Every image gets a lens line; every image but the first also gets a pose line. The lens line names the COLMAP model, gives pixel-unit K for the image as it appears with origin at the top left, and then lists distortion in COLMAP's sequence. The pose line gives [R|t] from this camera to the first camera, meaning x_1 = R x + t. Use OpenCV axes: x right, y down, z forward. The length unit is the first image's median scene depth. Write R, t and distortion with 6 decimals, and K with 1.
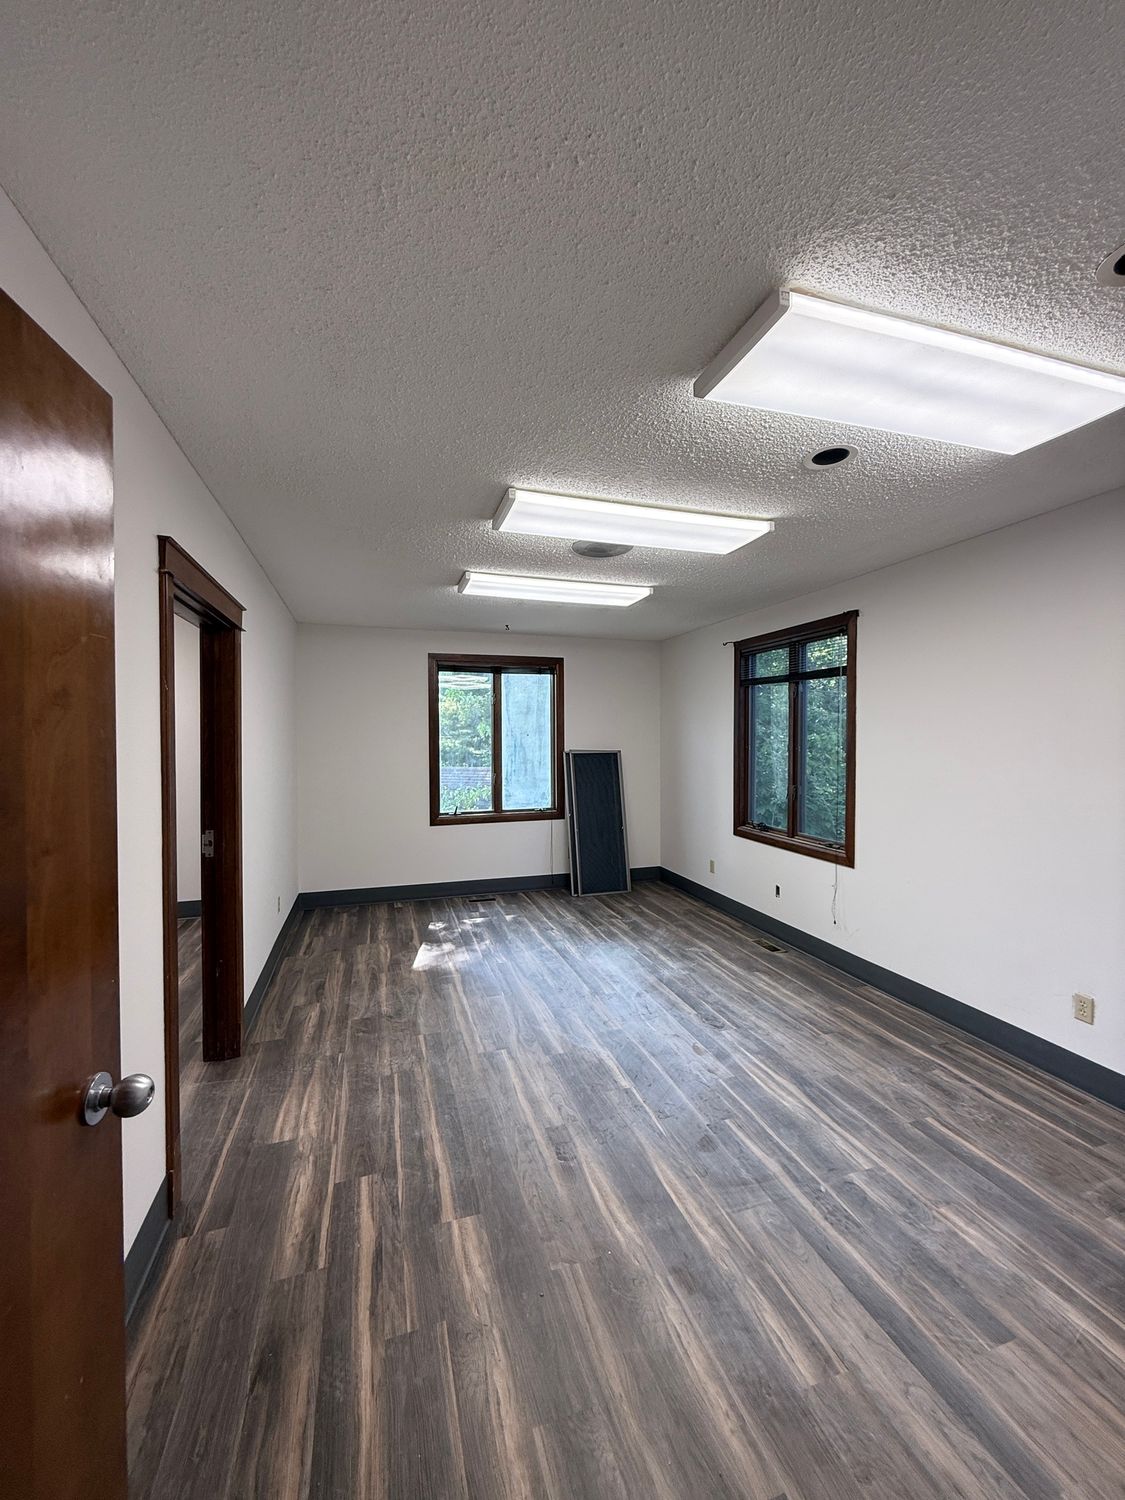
lens RADIAL K [[594.4, 0, 562.5], [0, 594.4, 750.0], [0, 0, 1]] dist [-0.001584, -0.000501]
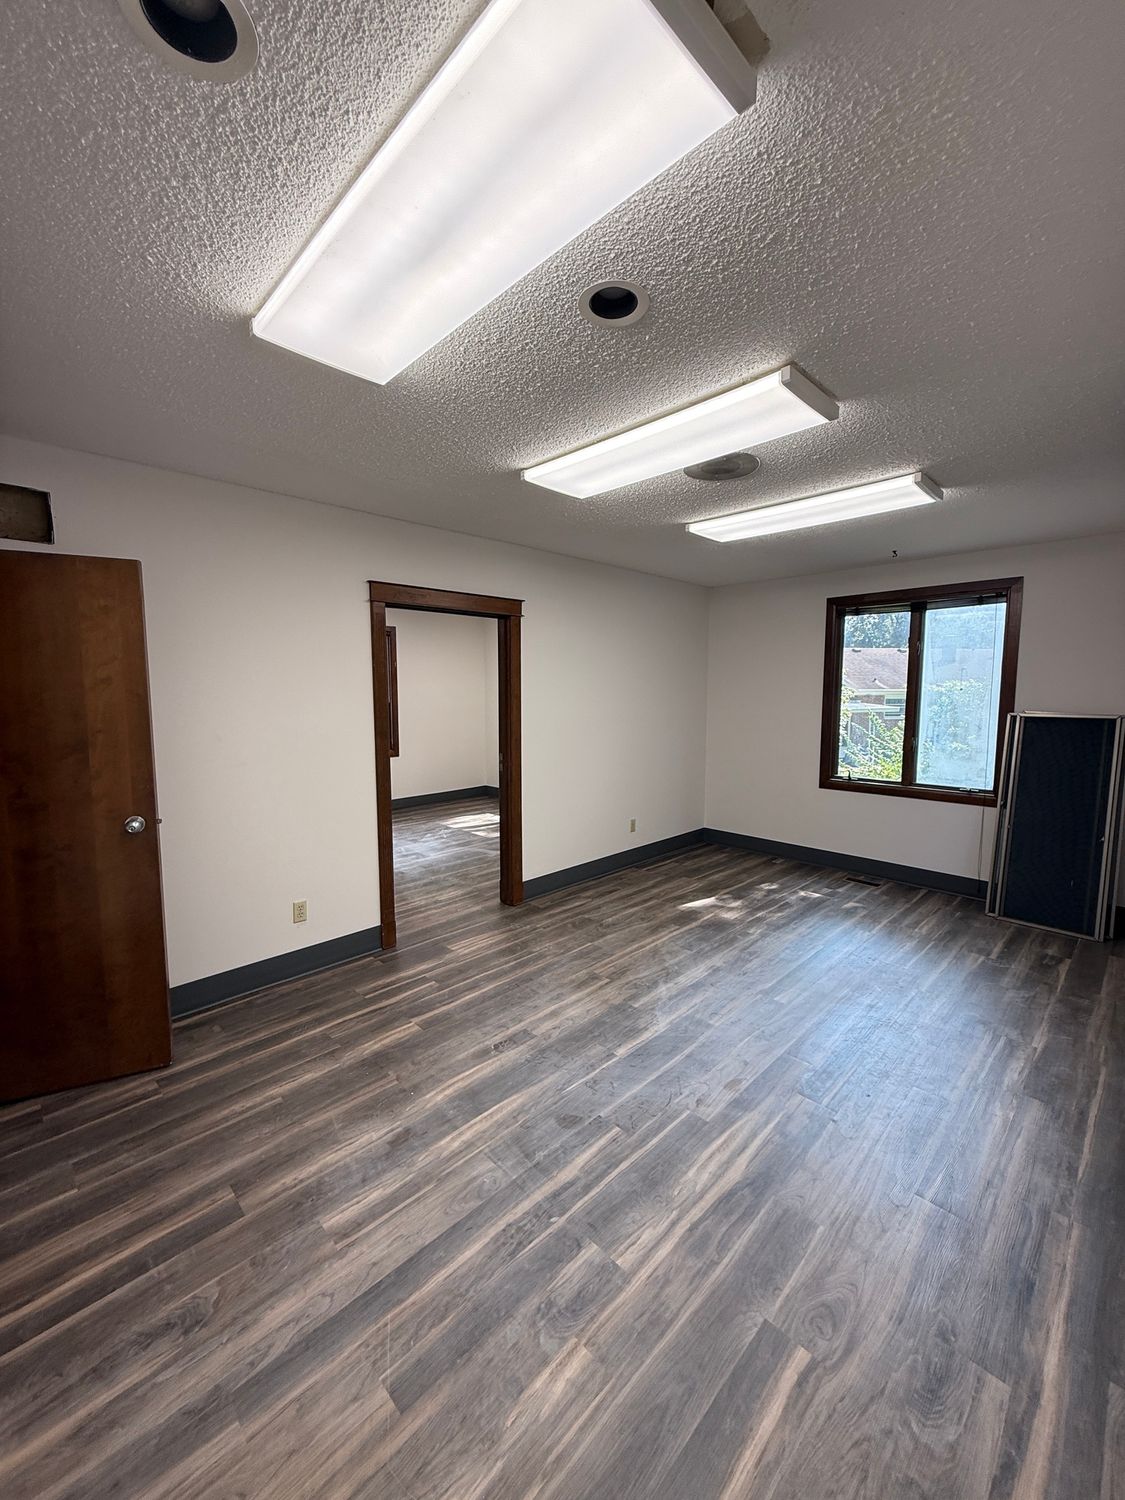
lens RADIAL K [[594.4, 0, 562.5], [0, 594.4, 750.0], [0, 0, 1]] dist [-0.001584, -0.000501]
pose [[0.457244, 0.094304, -0.884327, 0.932463], [-0.022098, 0.995260, 0.094708, -0.021654], [0.889067, -0.023763, 0.457160, 0.512376]]
